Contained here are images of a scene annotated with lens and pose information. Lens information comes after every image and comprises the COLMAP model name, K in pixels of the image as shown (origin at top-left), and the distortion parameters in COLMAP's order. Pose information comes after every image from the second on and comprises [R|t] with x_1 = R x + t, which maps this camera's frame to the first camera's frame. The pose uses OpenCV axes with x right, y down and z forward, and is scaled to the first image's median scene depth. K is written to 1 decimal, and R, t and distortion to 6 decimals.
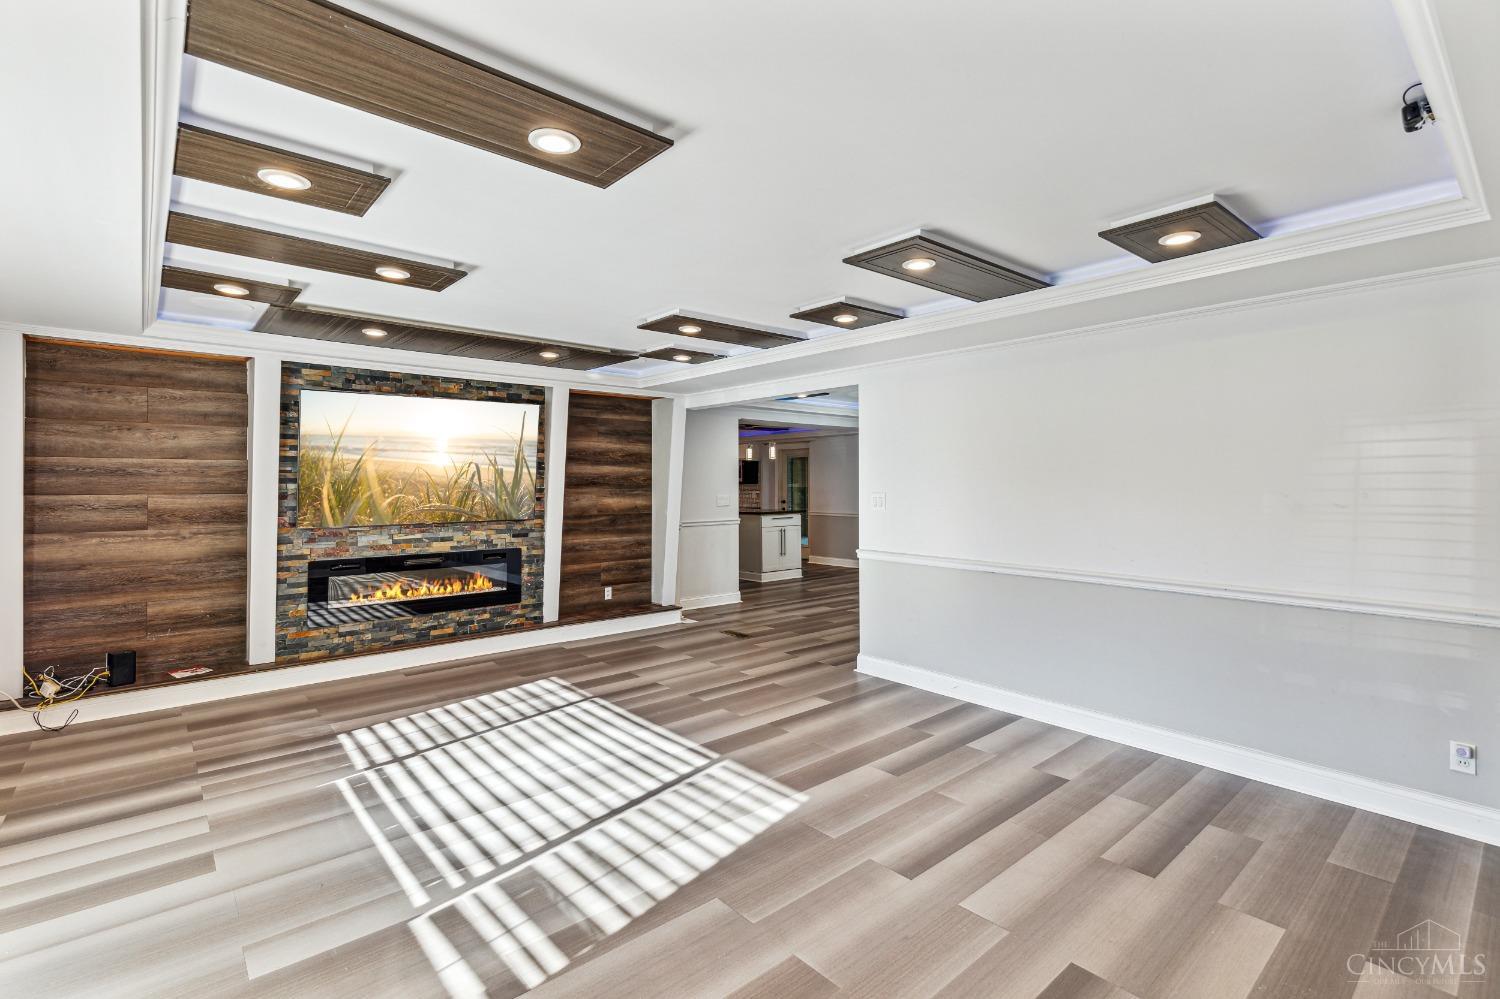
lens RADIAL K [[691.0, 0, 747.6], [0, 691.0, 473.6], [0, 0, 1]] dist [-0.002322, -0.000360]
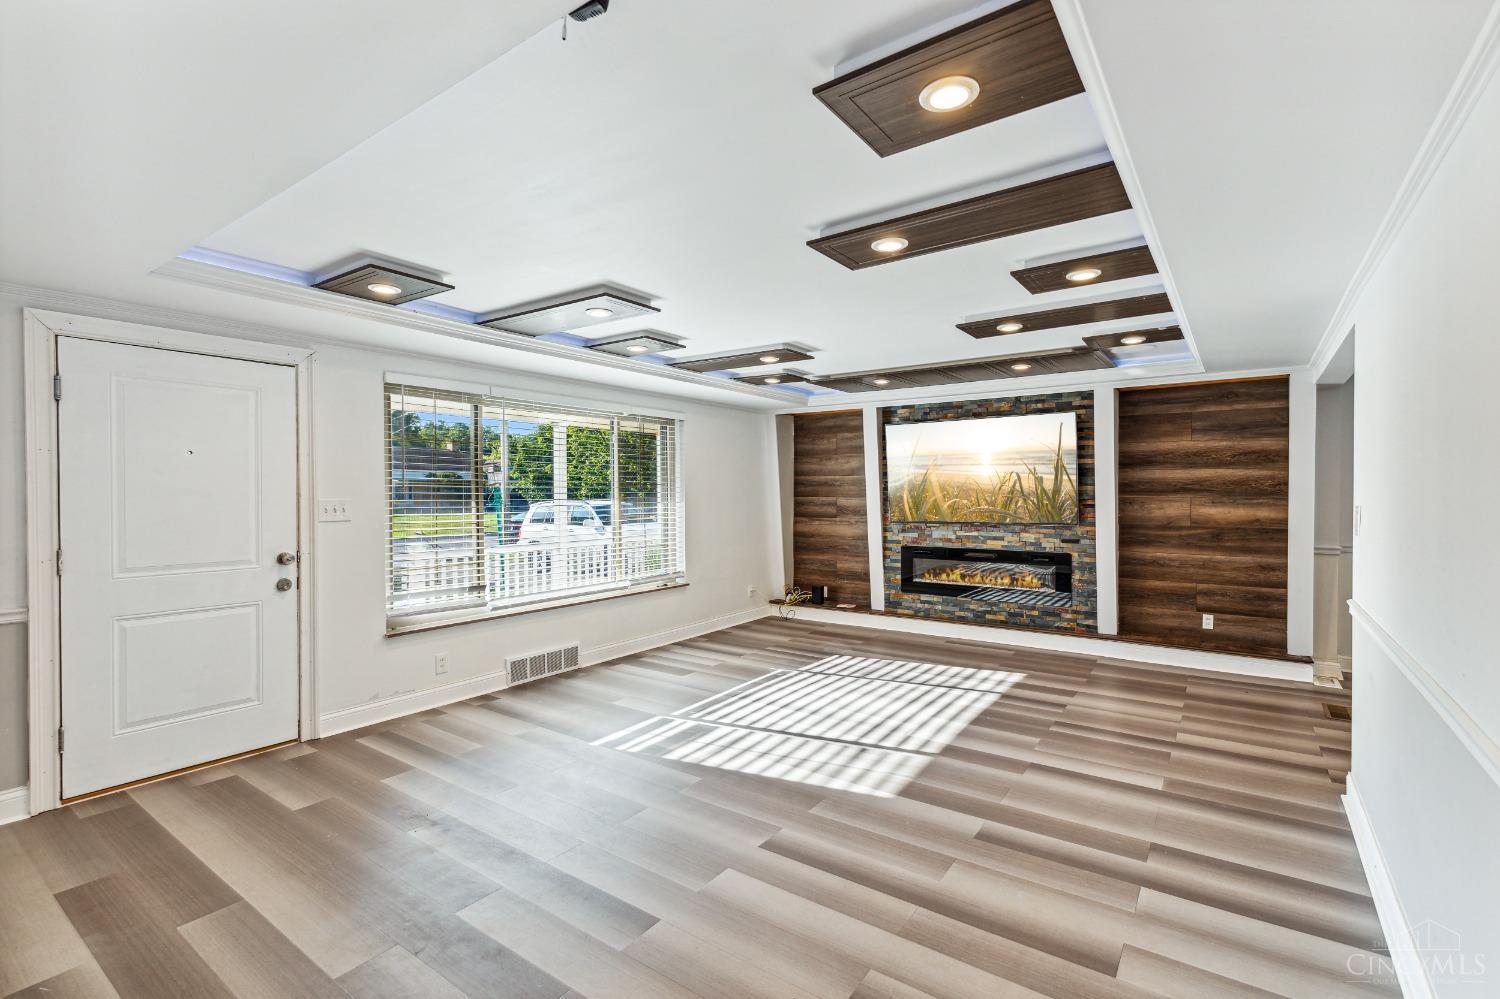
lens RADIAL K [[683.3, 0, 747.7], [0, 683.3, 497.5], [0, 0, 1]] dist [0.017526, -0.000129]
pose [[0.226888, 0.007939, -0.973888, 0.673224], [0.014673, 0.999825, 0.011568, 0.008064], [0.973810, -0.016914, 0.226732, 0.383292]]
